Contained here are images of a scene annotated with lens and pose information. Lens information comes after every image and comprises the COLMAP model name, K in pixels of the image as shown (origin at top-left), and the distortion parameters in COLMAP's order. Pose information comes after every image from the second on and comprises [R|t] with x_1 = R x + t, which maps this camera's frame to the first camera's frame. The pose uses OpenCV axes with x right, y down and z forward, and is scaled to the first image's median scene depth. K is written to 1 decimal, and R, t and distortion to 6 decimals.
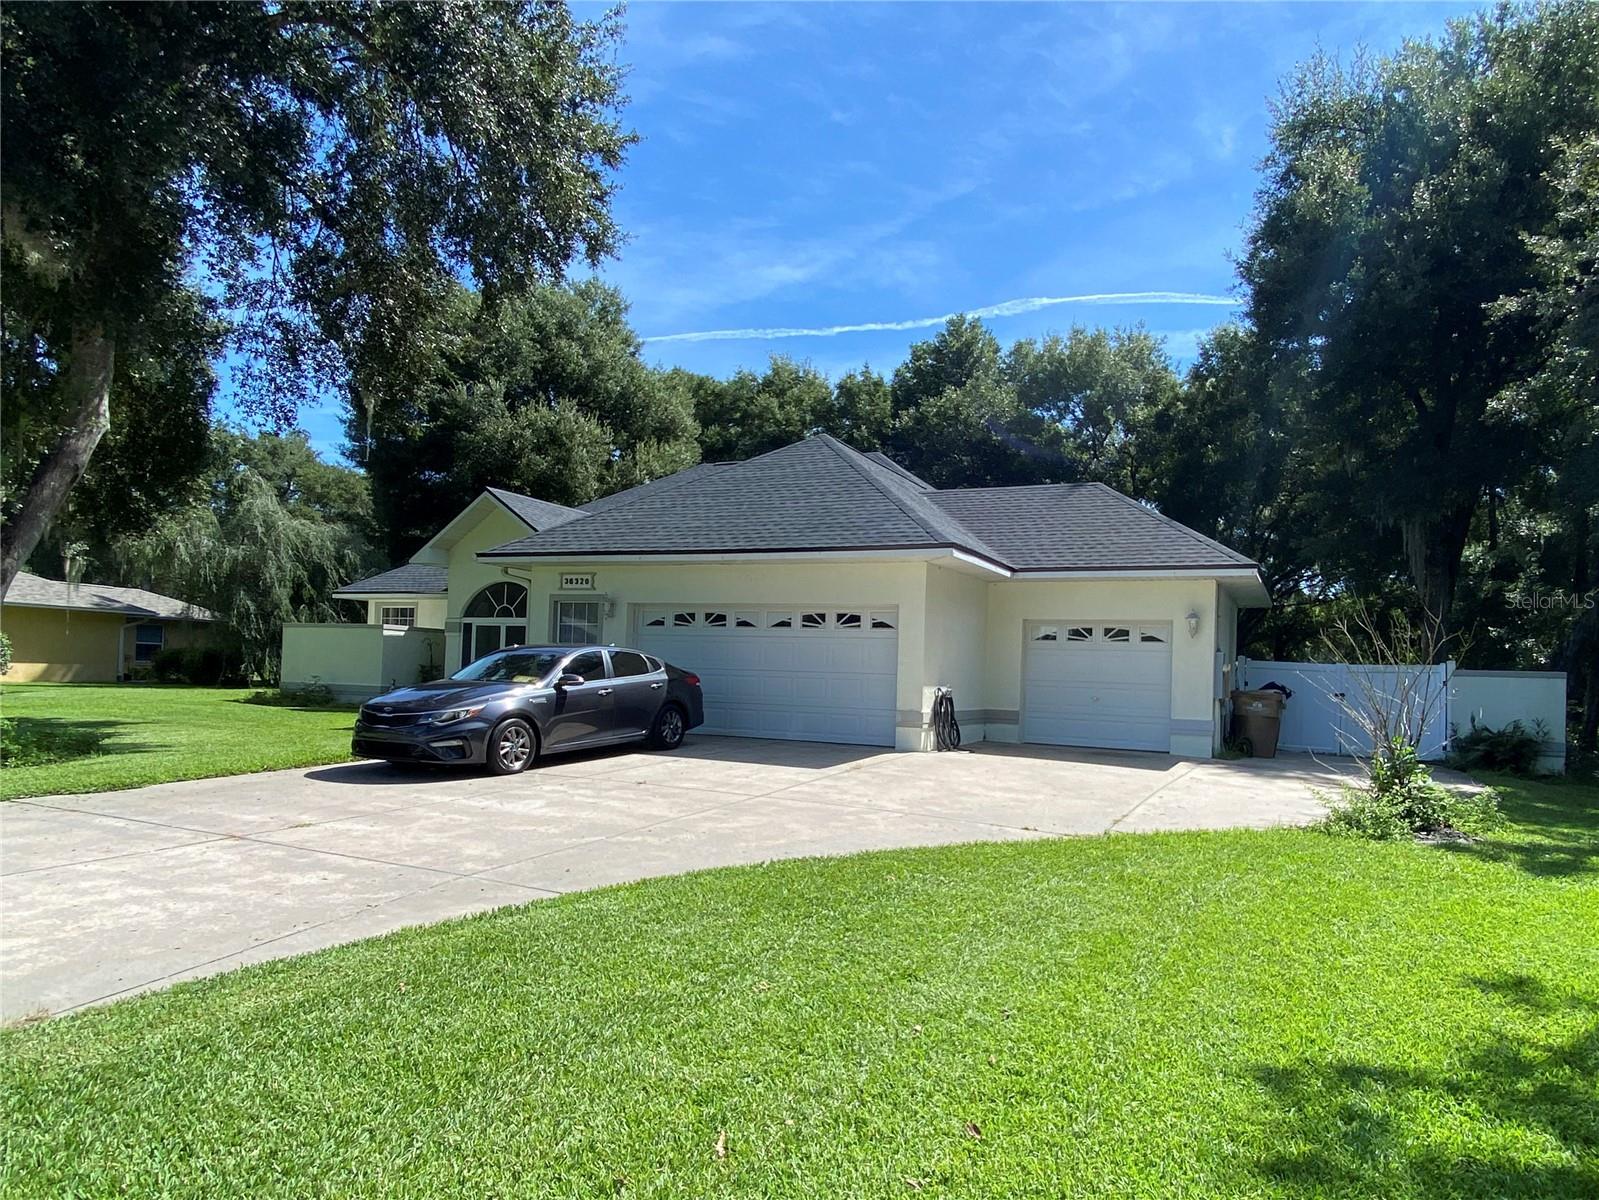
lens RADIAL K [[980.2, 0, 799.5], [0, 980.2, 600.0], [0, 0, 1]] dist [0.000045, 0.000398]
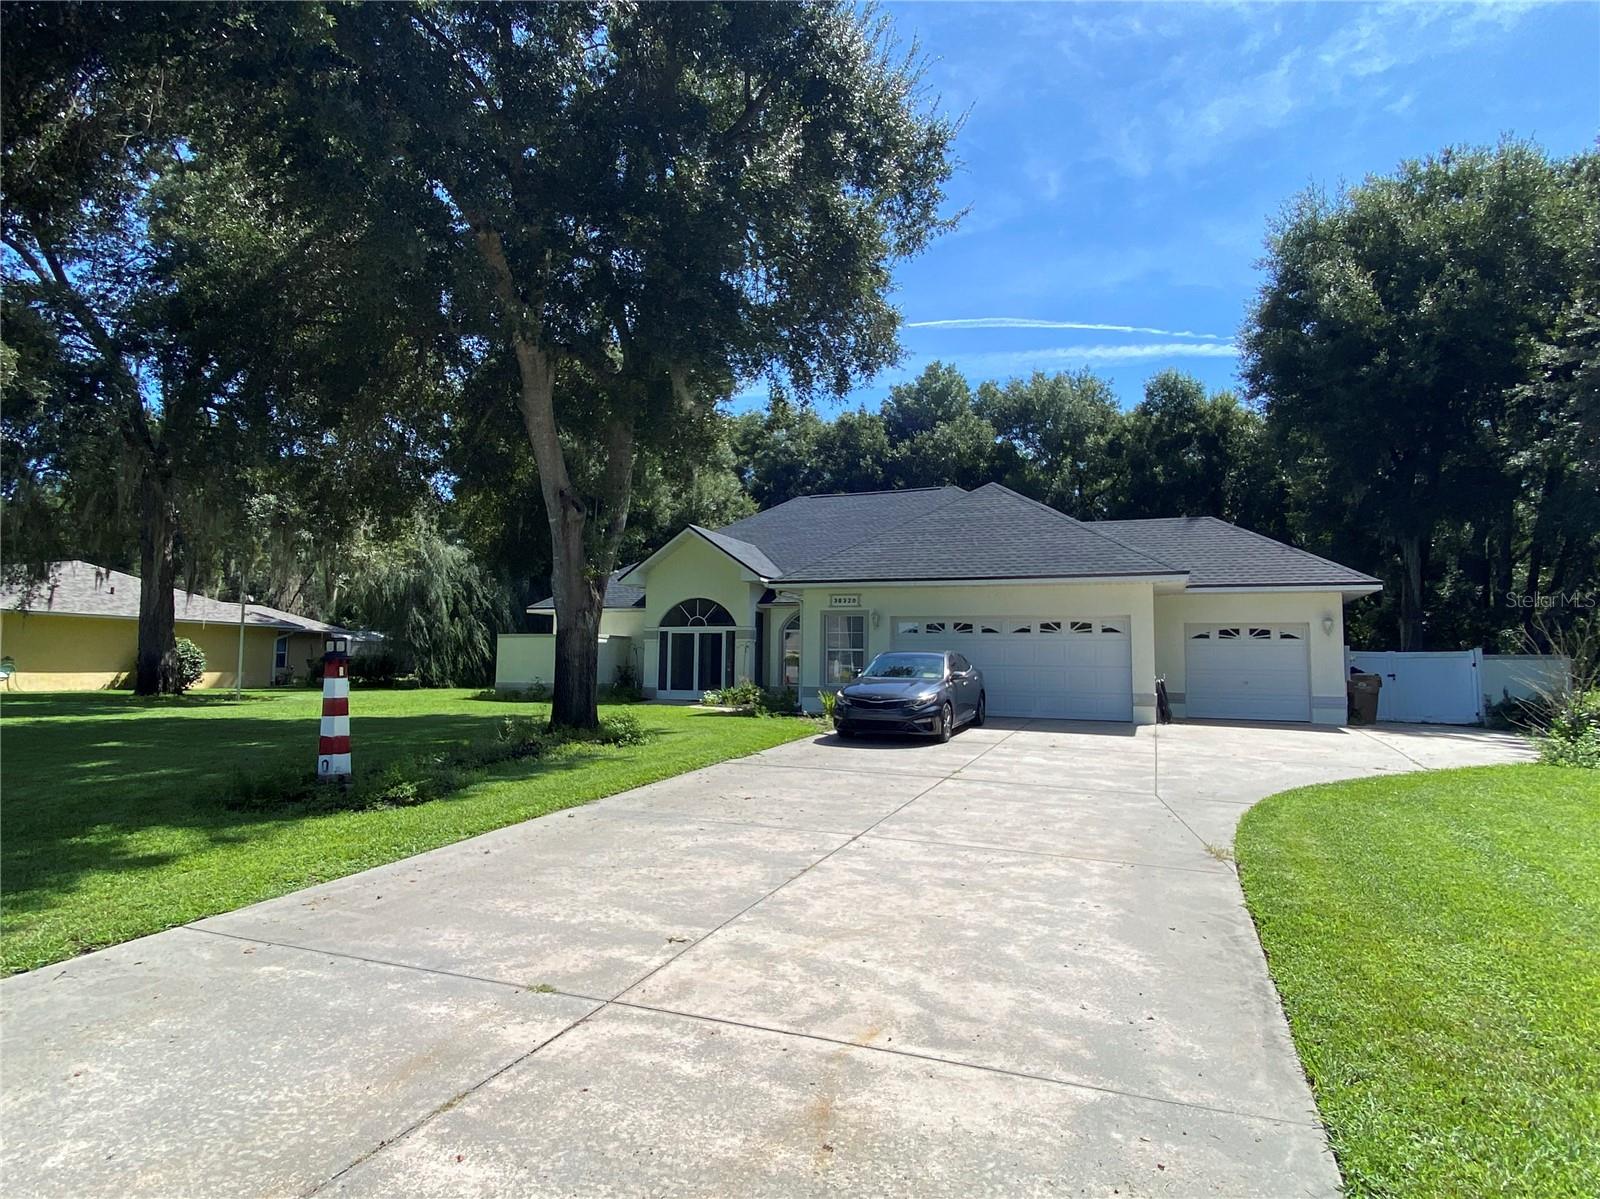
lens RADIAL K [[861.7, 0, 790.6], [0, 861.7, 552.2], [0, 0, 1]] dist [0.003324, 0.000491]
pose [[0.999186, -0.015938, 0.037057, -0.221801], [0.017992, 0.998280, -0.055793, -0.013357], [-0.036104, 0.056414, 0.997754, -0.106078]]
